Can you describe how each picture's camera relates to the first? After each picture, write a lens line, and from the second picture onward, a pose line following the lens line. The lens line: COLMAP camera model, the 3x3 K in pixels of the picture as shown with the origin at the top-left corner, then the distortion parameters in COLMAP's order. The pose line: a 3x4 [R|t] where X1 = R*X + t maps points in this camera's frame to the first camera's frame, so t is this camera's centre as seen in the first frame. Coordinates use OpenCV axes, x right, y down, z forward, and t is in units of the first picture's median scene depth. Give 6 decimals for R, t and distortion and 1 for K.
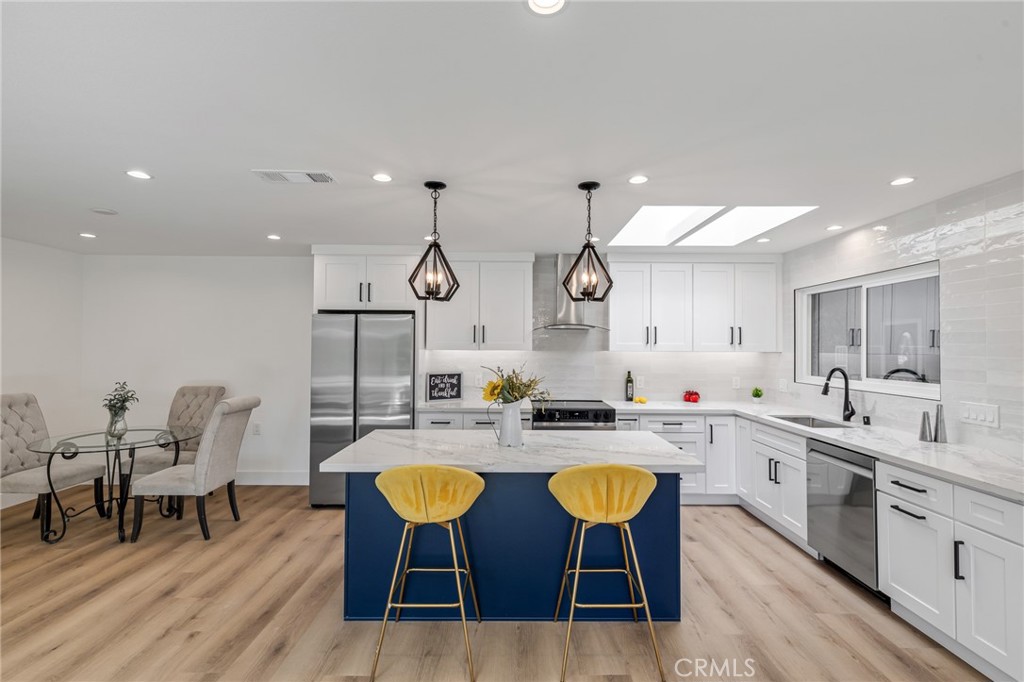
lens RADIAL K [[459.7, 0, 514.6], [0, 459.7, 340.7], [0, 0, 1]] dist [0.002278, -0.000415]
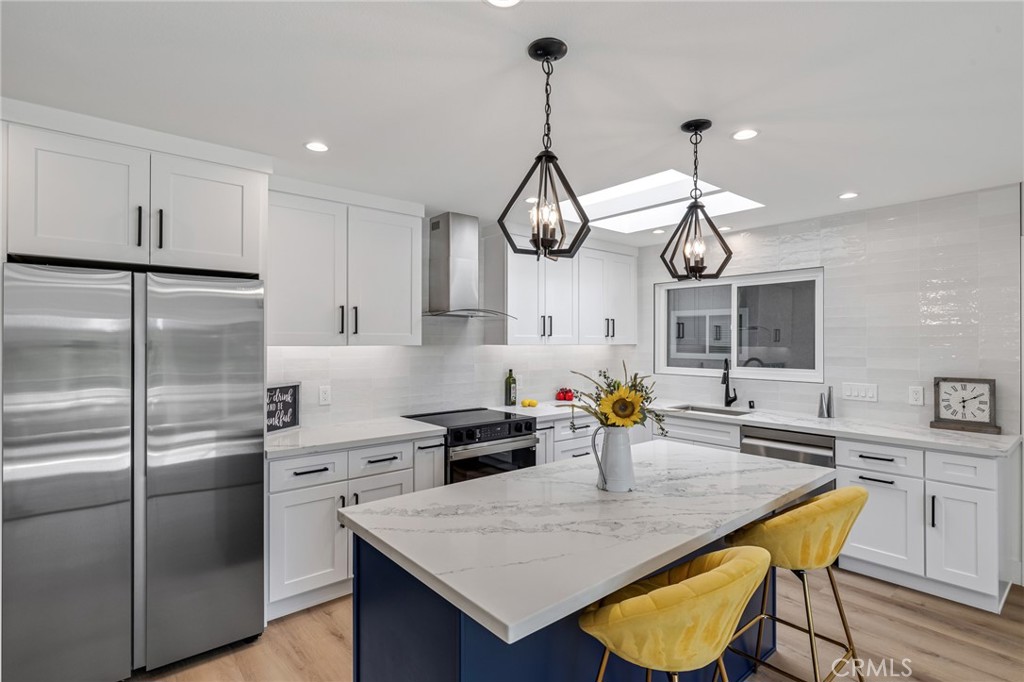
lens RADIAL K [[502.1, 0, 515.5], [0, 502.1, 339.0], [0, 0, 1]] dist [-0.001957, -0.000215]
pose [[0.760633, -0.001963, 0.649179, -0.444446], [-0.005456, 0.999941, 0.009416, 0.004642], [-0.649159, -0.010704, 0.760578, 0.418750]]
